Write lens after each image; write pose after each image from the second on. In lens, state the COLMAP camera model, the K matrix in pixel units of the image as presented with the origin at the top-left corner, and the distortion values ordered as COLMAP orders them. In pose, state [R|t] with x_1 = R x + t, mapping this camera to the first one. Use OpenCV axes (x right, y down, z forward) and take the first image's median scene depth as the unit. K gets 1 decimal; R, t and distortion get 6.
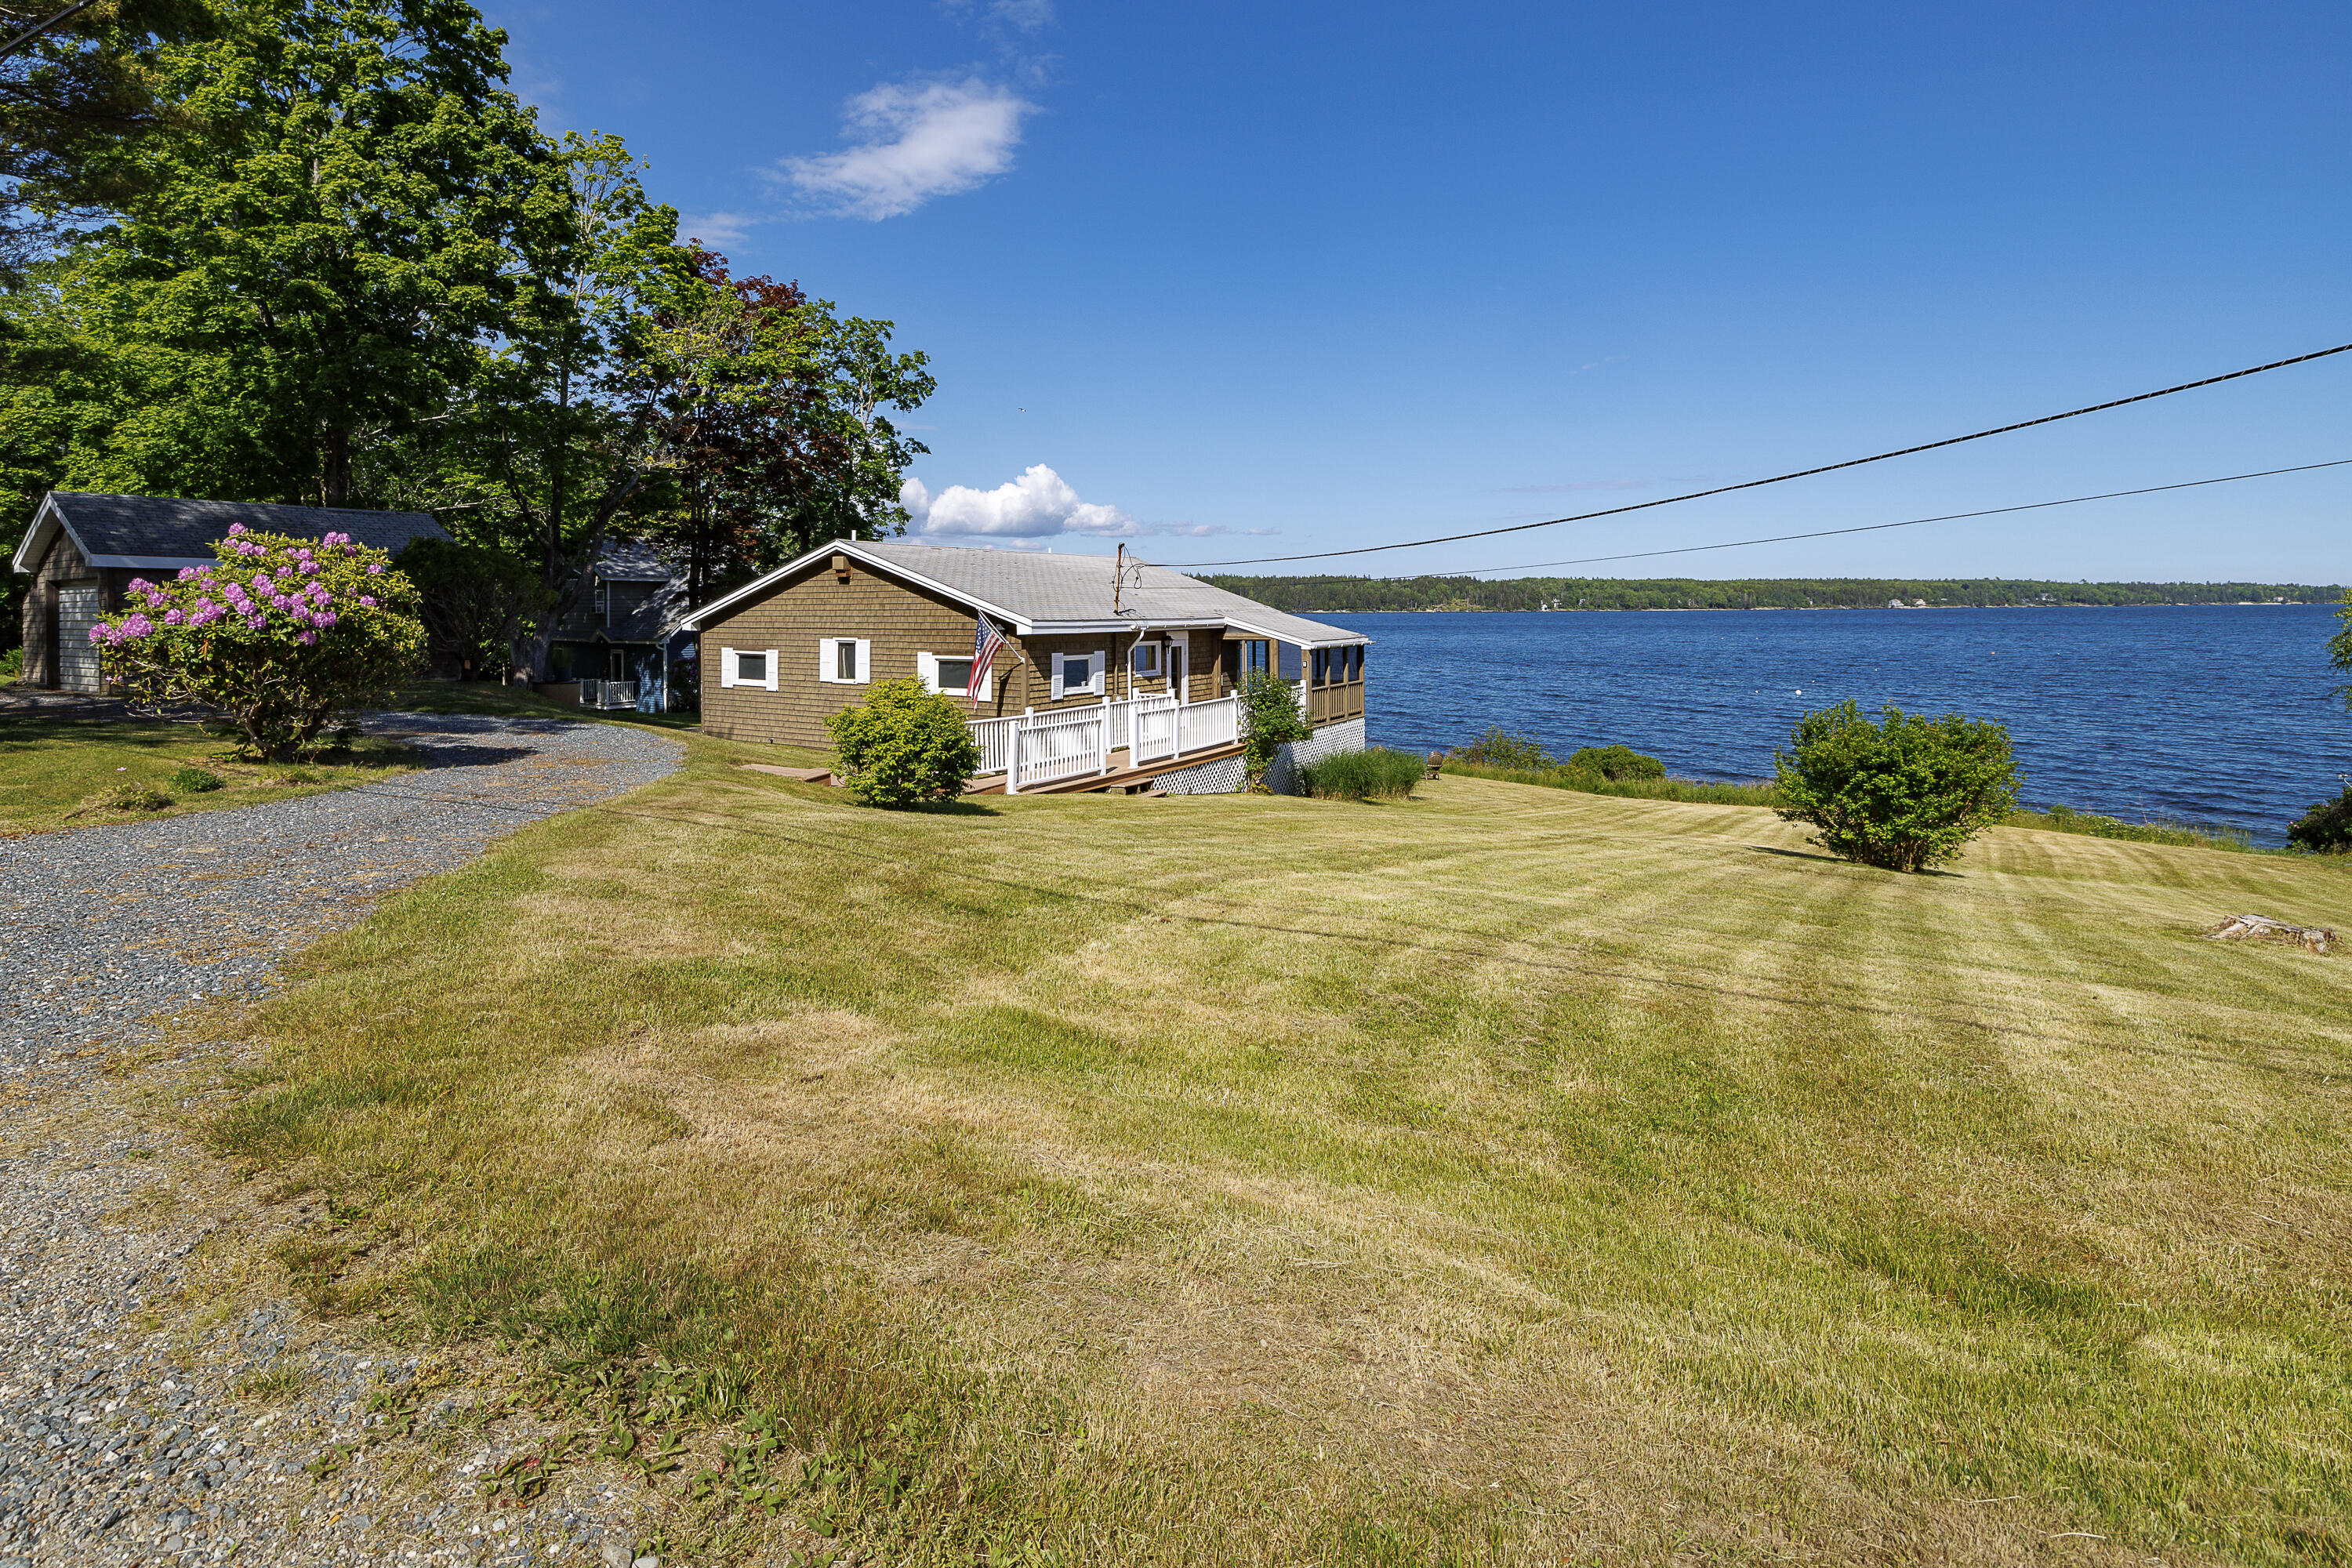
lens RADIAL K [[1016.4, 0, 1175.8], [0, 1016.4, 782.6], [0, 0, 1]] dist [0.000192, 0.000017]
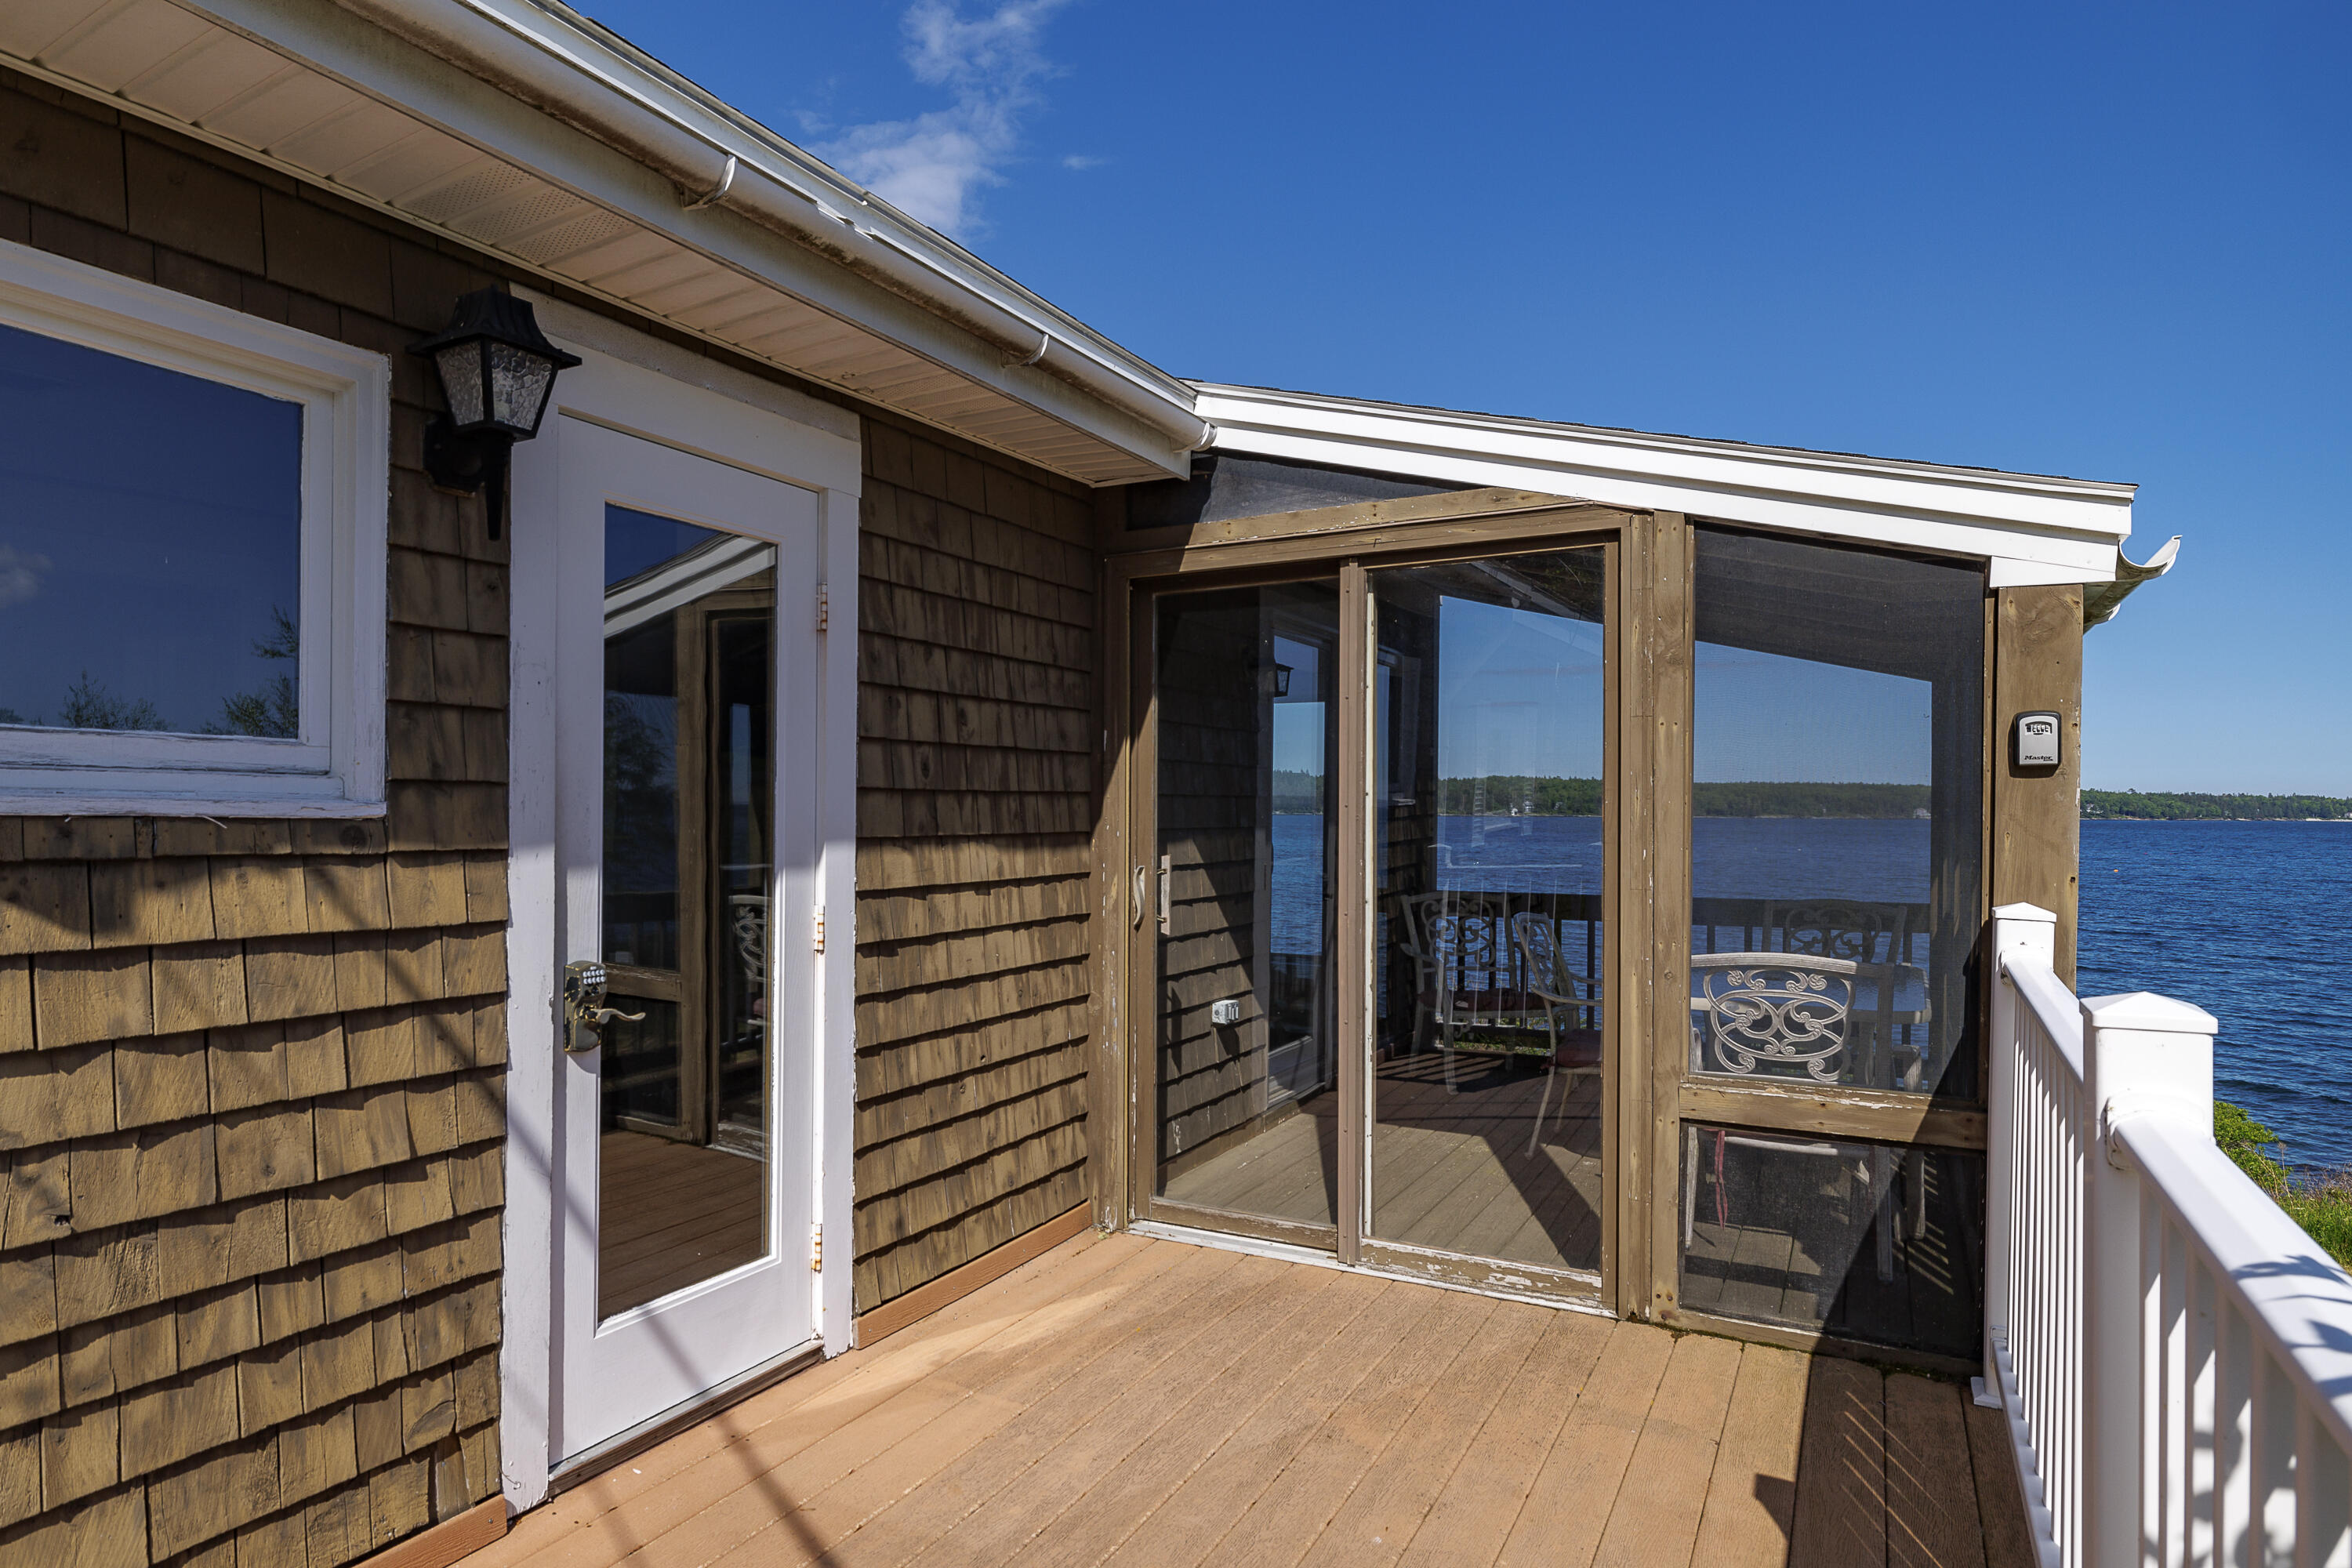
lens RADIAL K [[1258.9, 0, 1176.5], [0, 1258.9, 799.1], [0, 0, 1]] dist [0.000316, 0.000045]
pose [[0.996462, 0.018524, 0.081982, 0.033306], [-0.003983, 0.984722, -0.174088, -0.084827], [-0.083955, 0.173146, 0.981311, 0.839130]]
